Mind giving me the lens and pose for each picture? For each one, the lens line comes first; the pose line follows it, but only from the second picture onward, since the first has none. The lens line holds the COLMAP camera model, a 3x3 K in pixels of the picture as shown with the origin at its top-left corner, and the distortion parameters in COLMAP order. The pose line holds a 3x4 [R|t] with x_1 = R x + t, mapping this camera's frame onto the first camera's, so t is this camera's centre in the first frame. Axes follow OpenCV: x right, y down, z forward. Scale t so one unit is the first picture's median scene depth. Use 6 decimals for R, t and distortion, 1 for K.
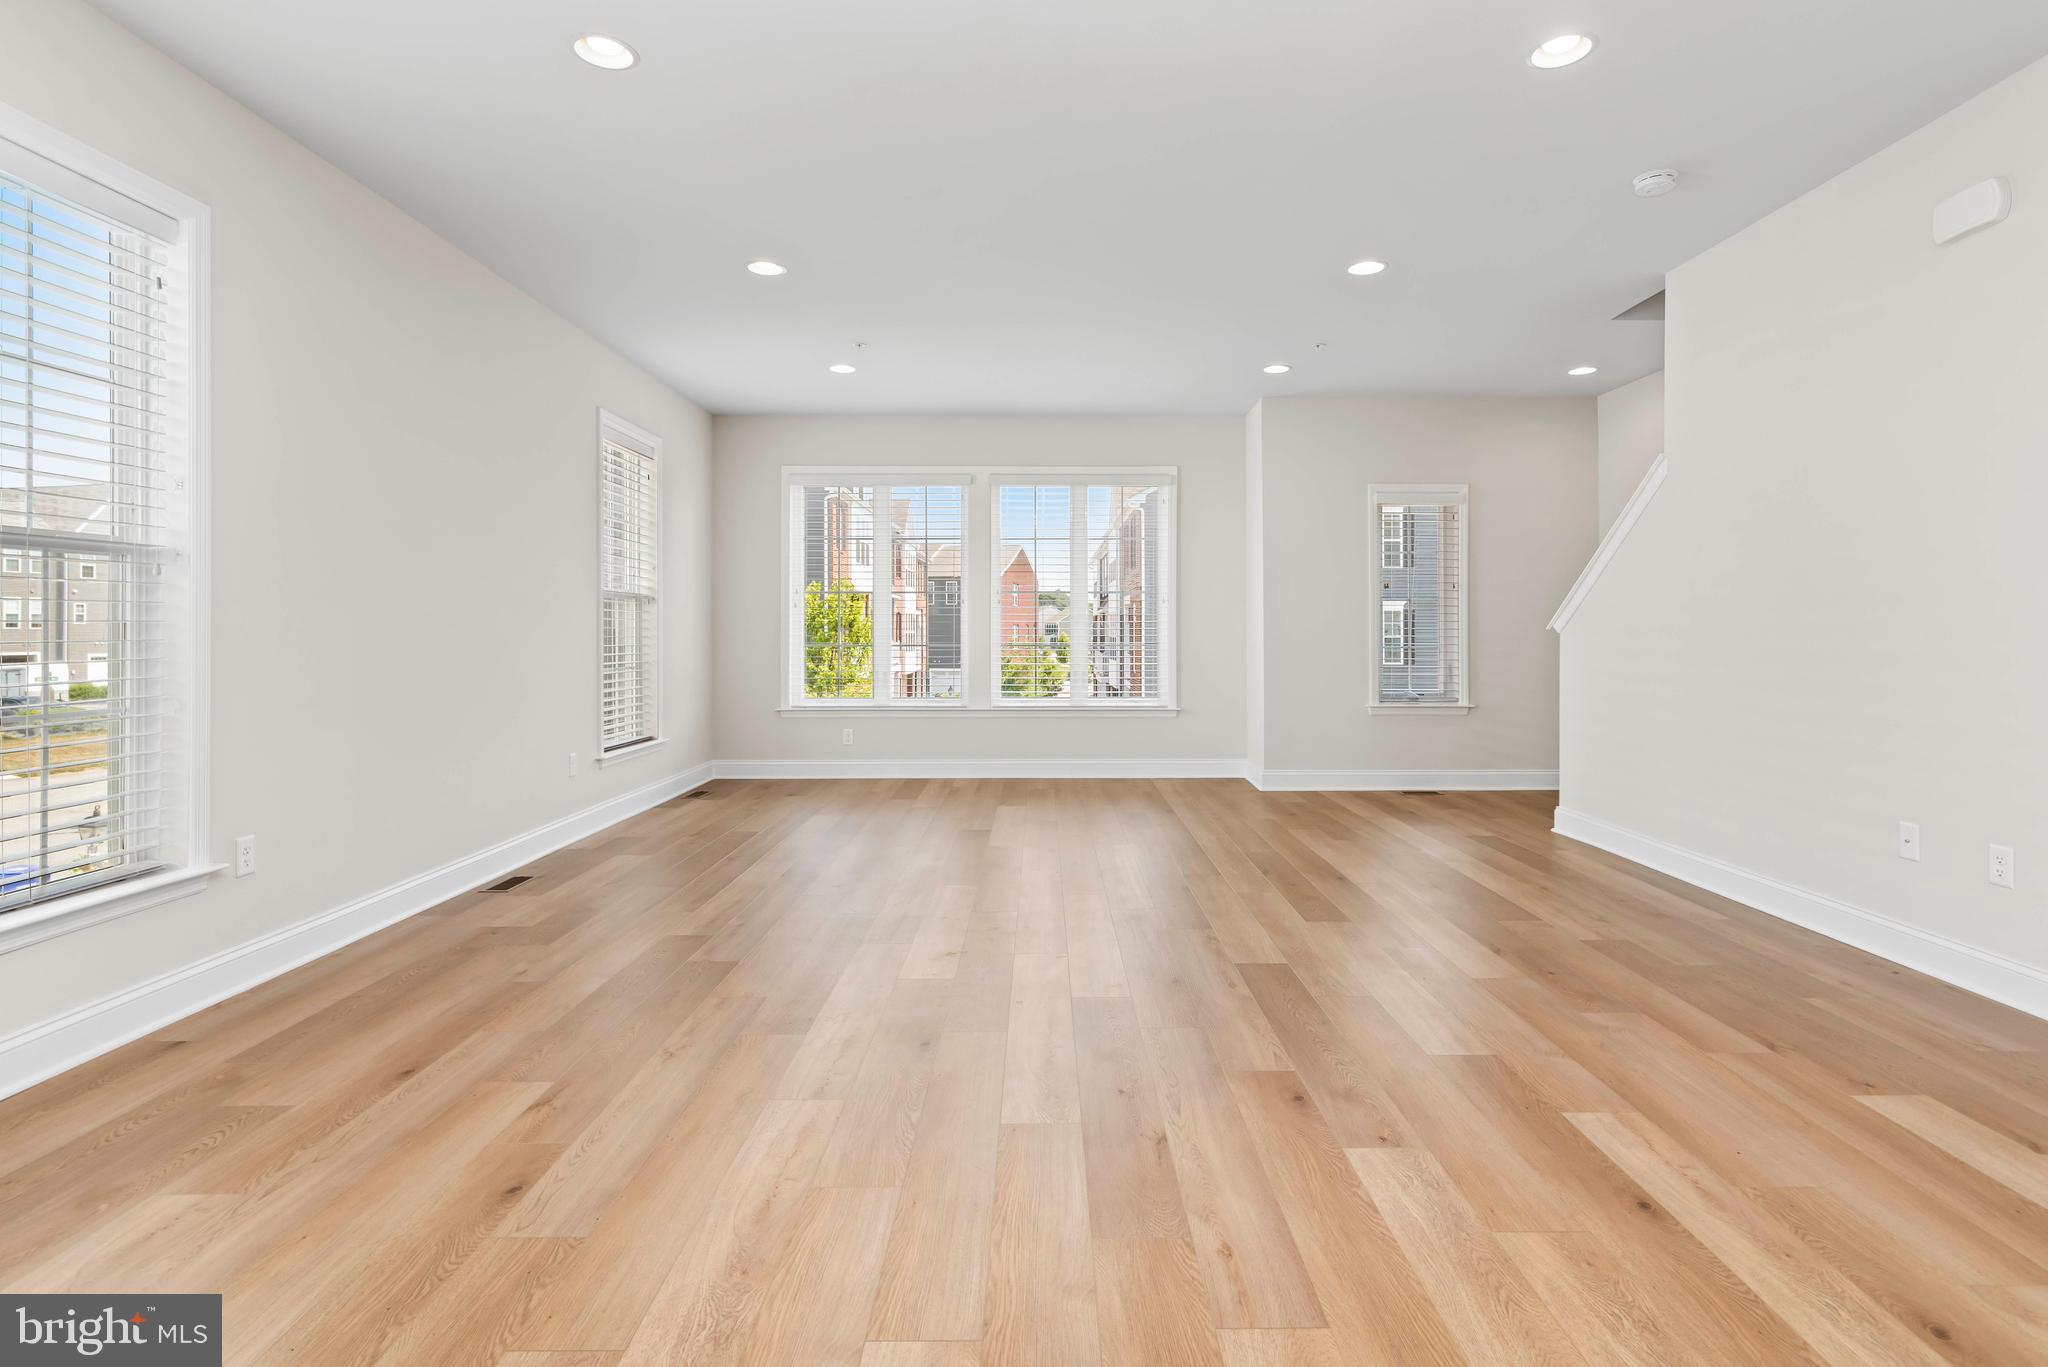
lens RADIAL K [[1016.3, 0, 1047.9], [0, 1016.3, 634.8], [0, 0, 1]] dist [0.000174, -0.000026]
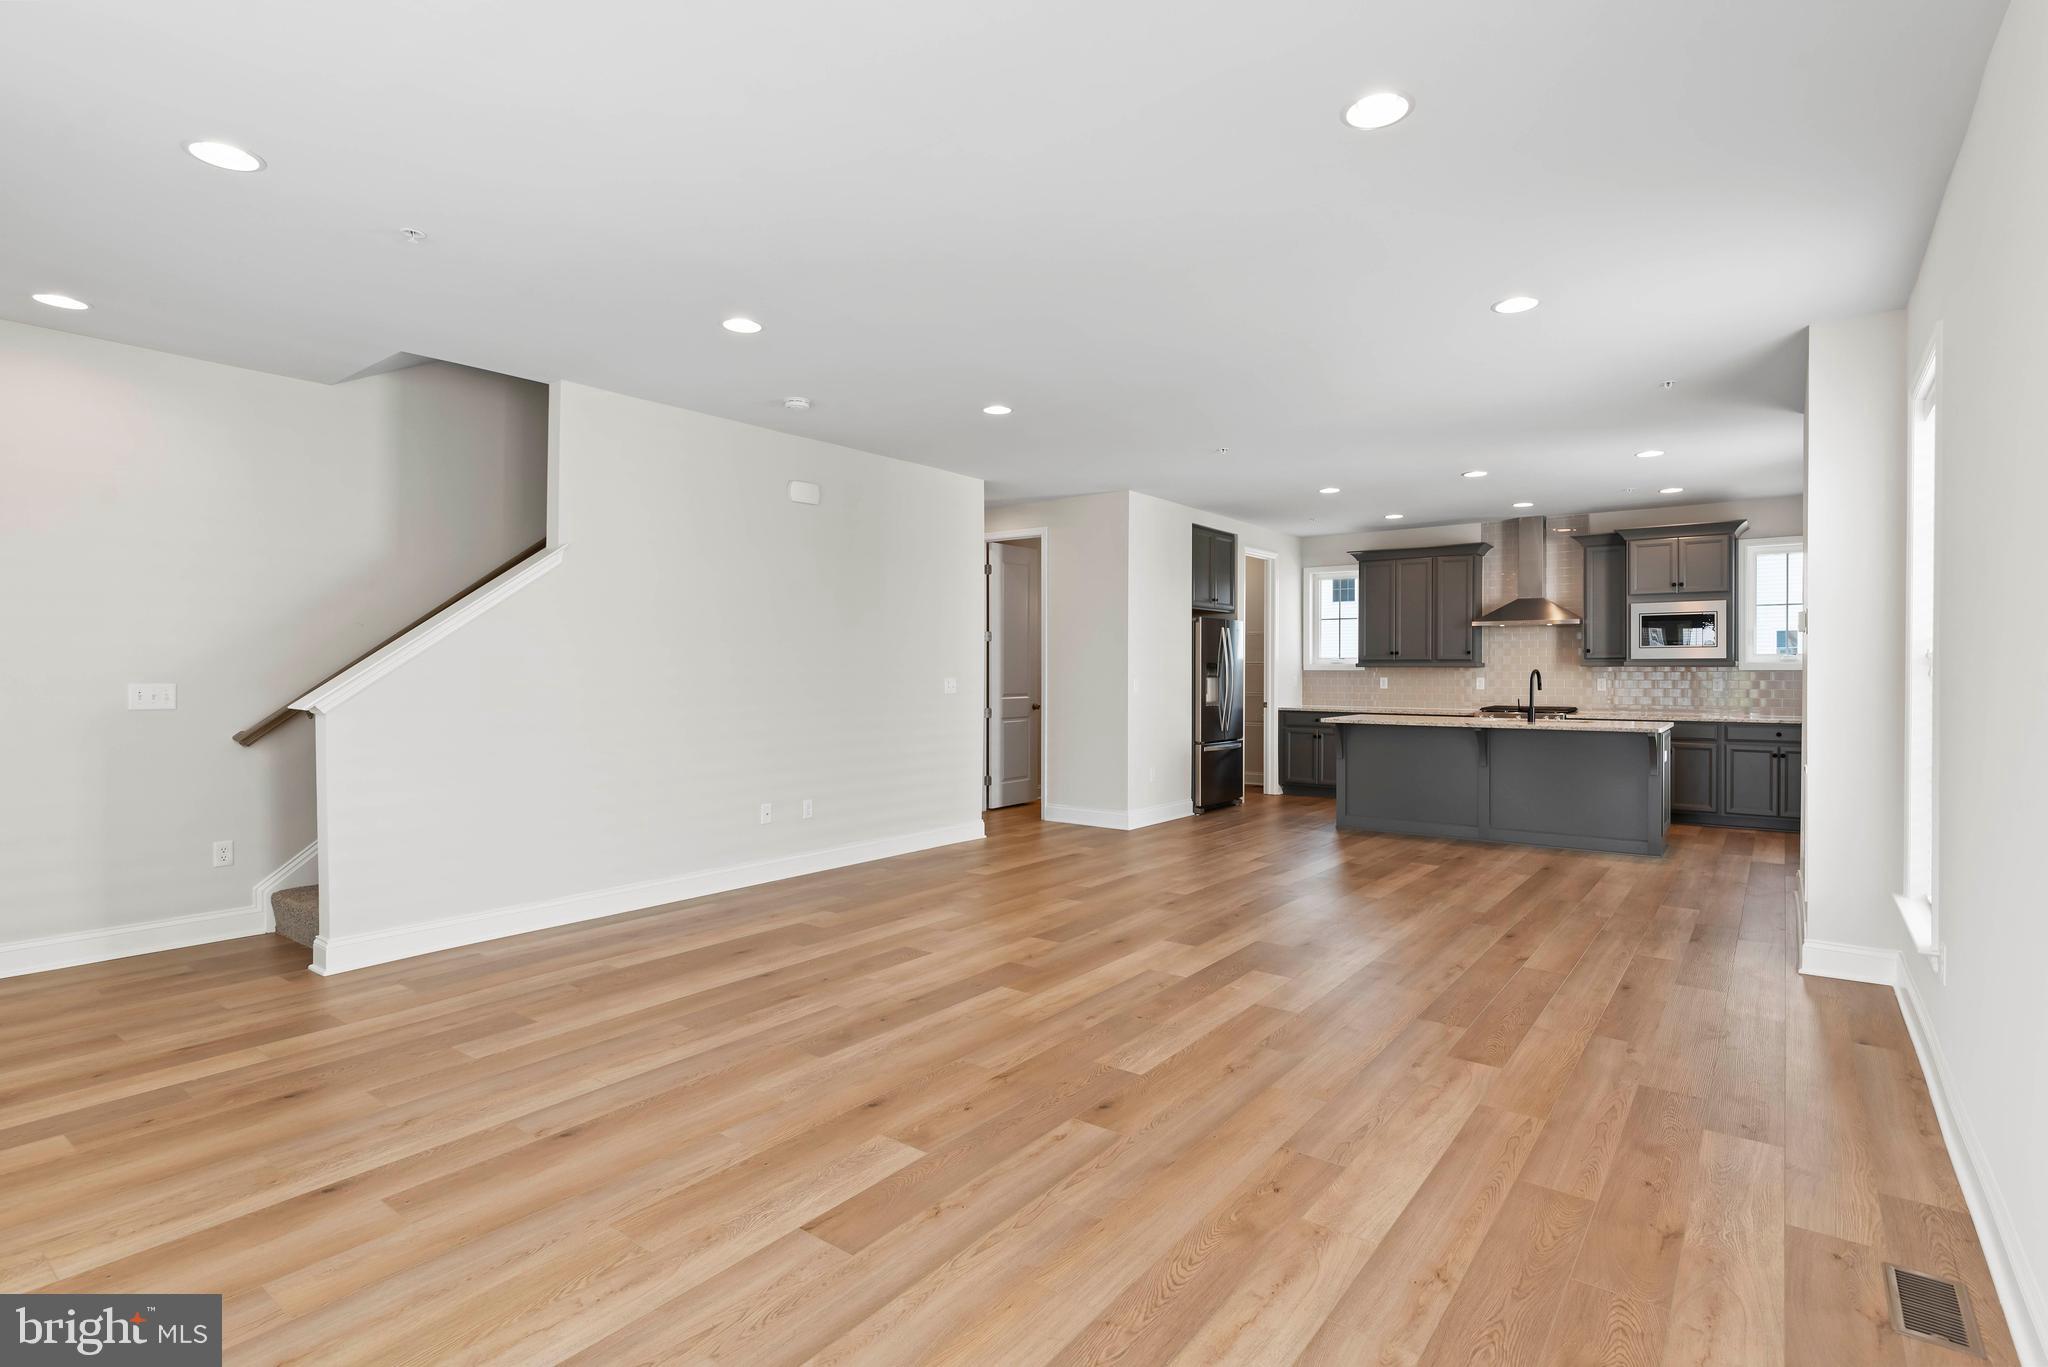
lens RADIAL K [[994.2, 0, 1051.9], [0, 994.2, 684.4], [0, 0, 1]] dist [-0.000997, -0.000144]
pose [[-0.802153, -0.008885, 0.597052, -0.382572], [0.001729, 0.999851, 0.017203, -0.036499], [-0.597116, 0.014832, -0.802018, 1.280698]]
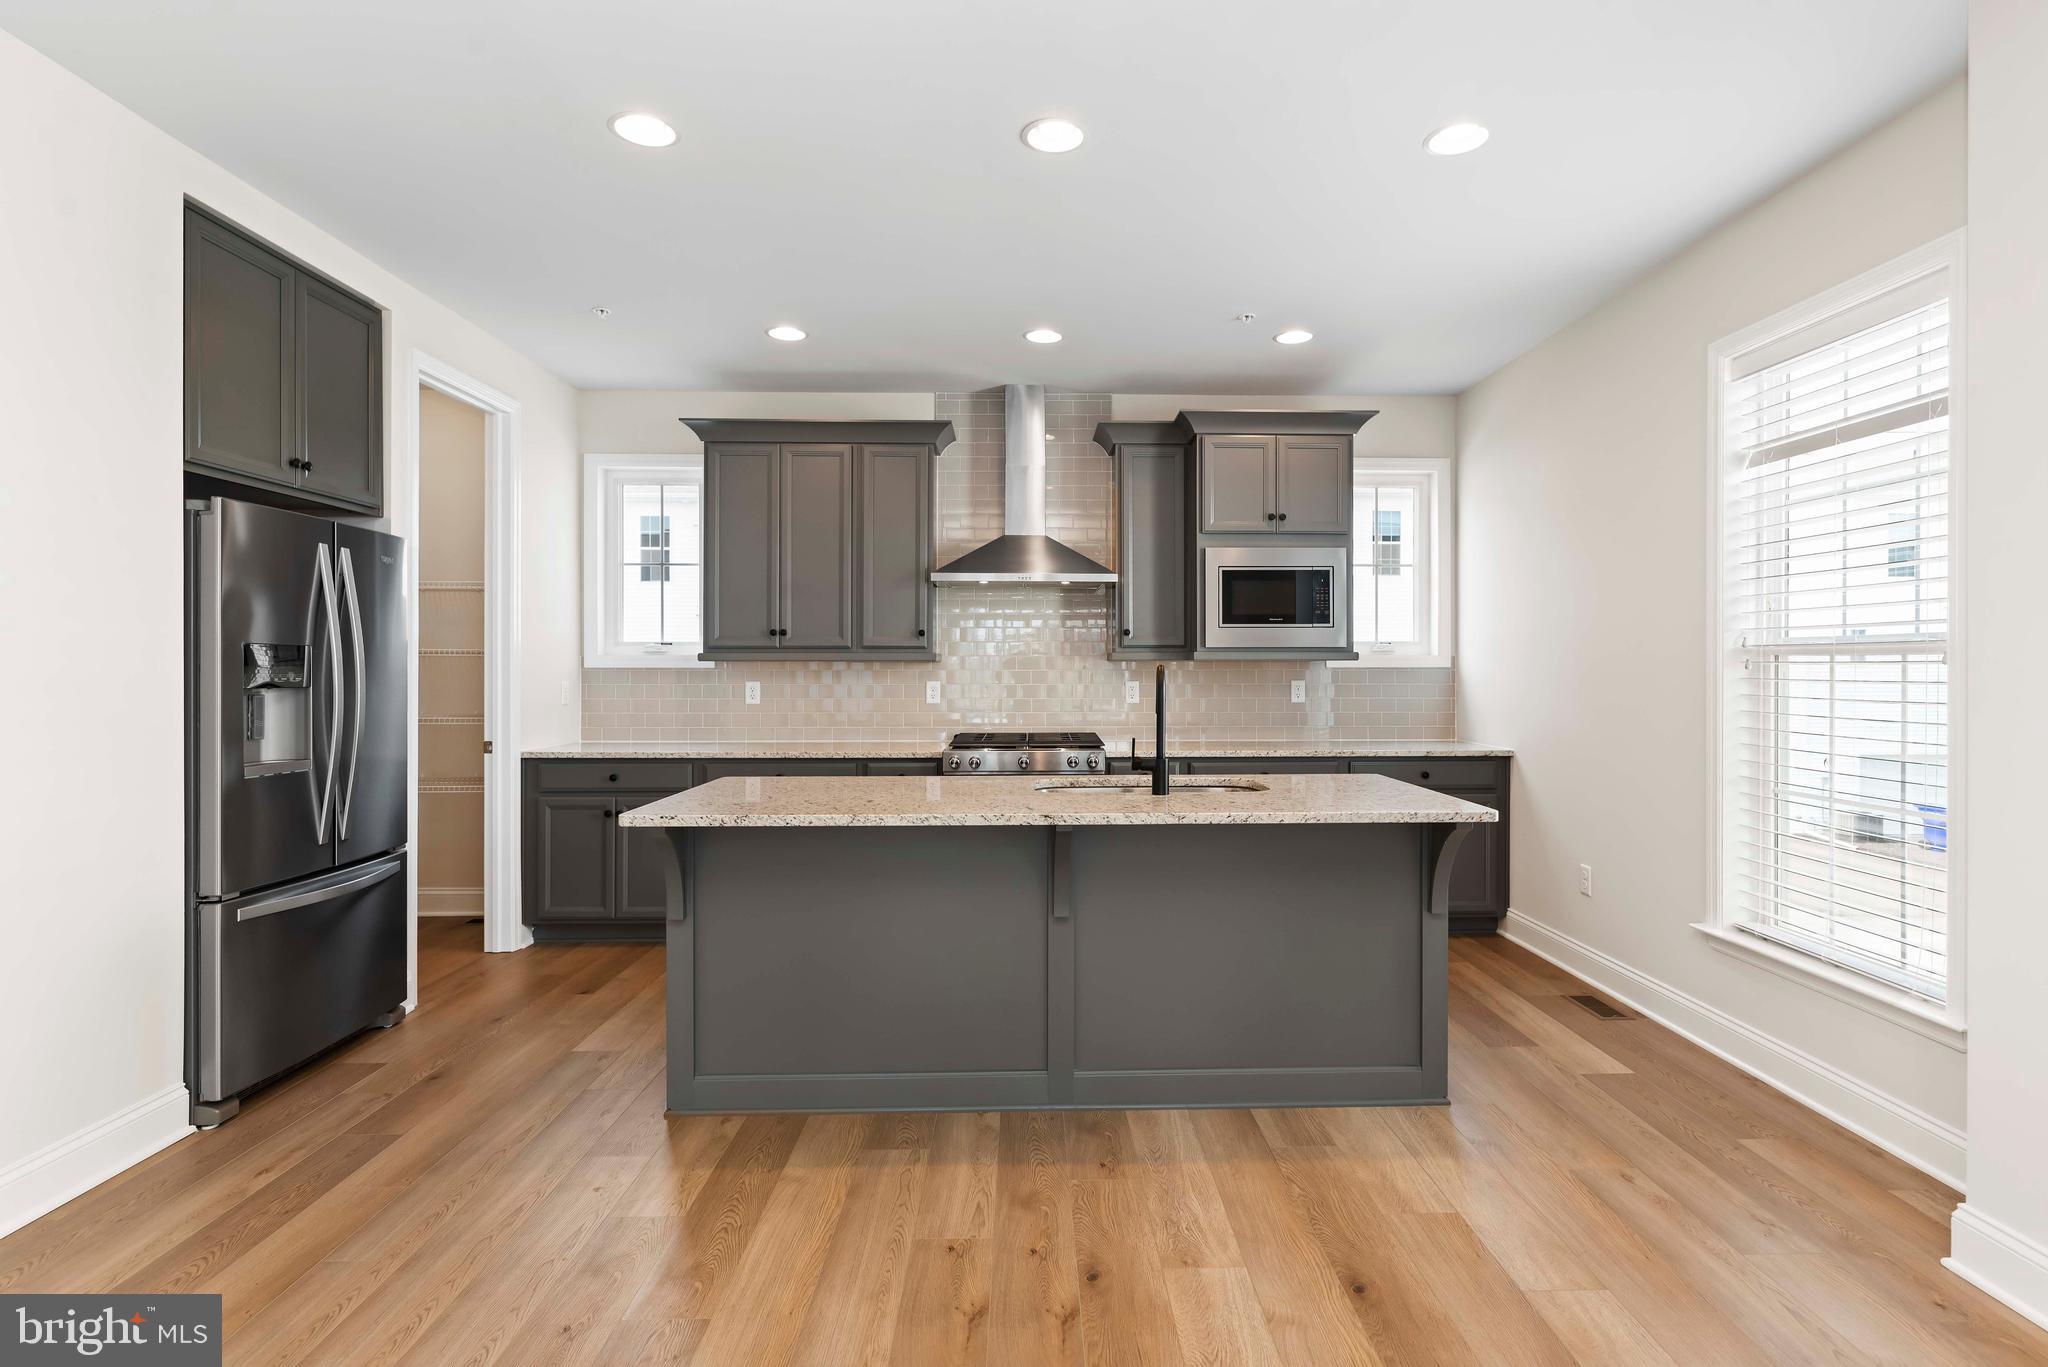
lens RADIAL K [[1027.1, 0, 1047.0], [0, 1027.1, 653.5], [0, 0, 1]] dist [0.001472, 0.018705]
pose [[-0.999836, -0.000090, -0.018108, -0.030629], [0.000056, 0.999967, -0.008093, -0.035440], [0.018108, -0.008092, -0.999803, 0.392594]]
